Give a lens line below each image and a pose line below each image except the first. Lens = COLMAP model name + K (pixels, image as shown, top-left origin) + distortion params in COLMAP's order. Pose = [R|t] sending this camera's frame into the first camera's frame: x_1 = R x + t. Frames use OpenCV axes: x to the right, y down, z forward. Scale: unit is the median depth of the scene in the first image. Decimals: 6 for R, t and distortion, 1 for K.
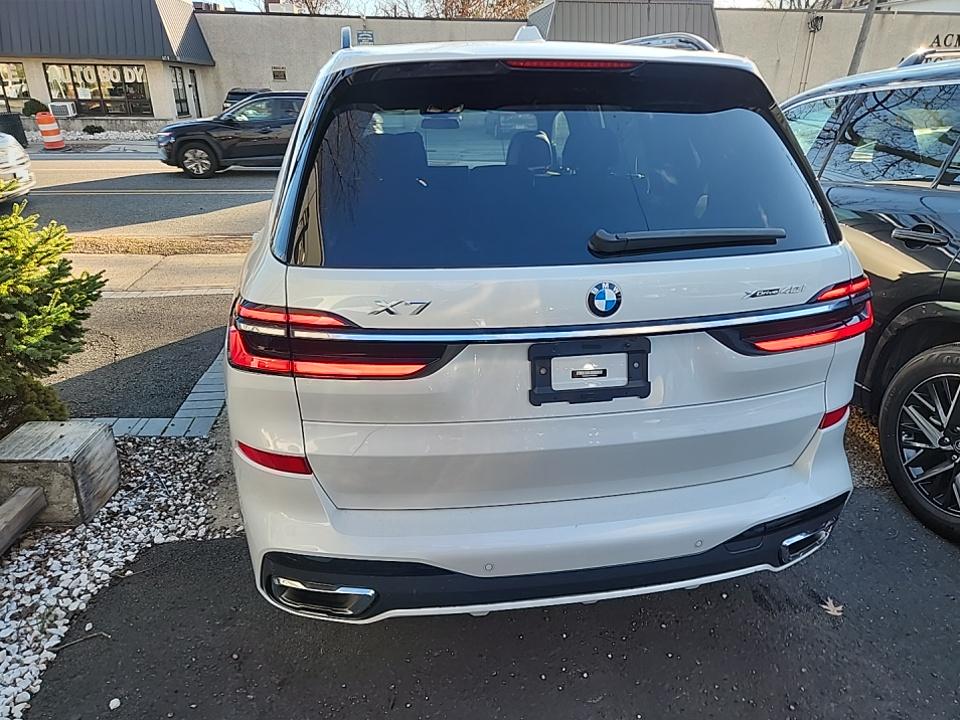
lens RADIAL K [[650.5, 0, 480.0], [0, 650.5, 360.0], [0, 0, 1]] dist [0.006562, 0.000714]
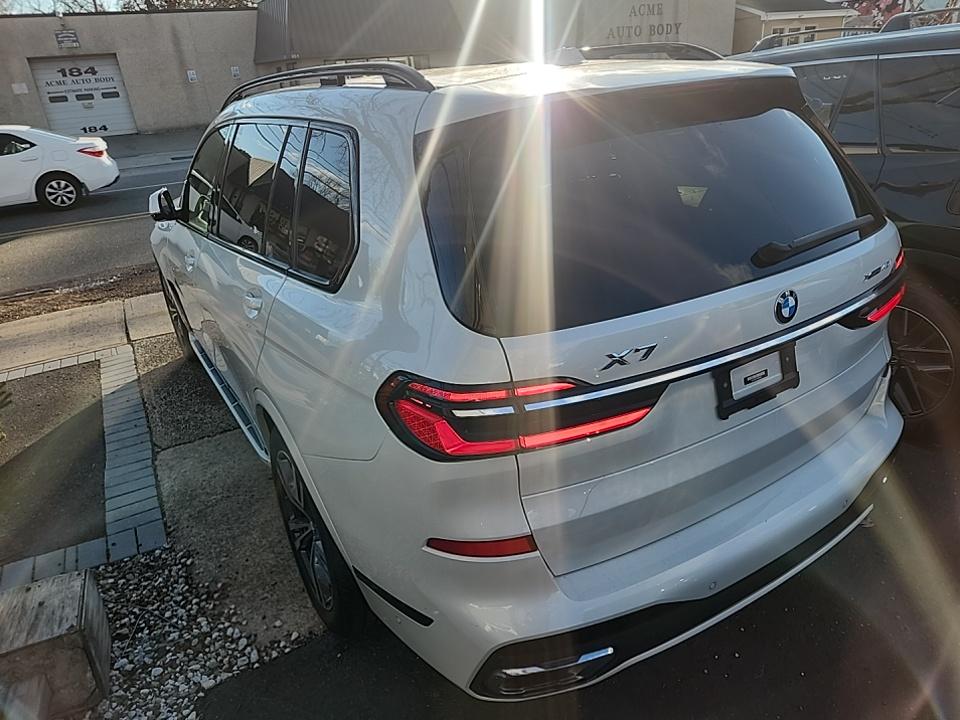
lens RADIAL K [[654.4, 0, 480.0], [0, 654.4, 360.0], [0, 0, 1]] dist [0.051917, -0.047161]
pose [[0.922531, -0.216705, 0.319337, -0.571515], [0.211882, 0.976004, 0.050220, -0.152333], [-0.322557, 0.021332, 0.946310, 0.133996]]
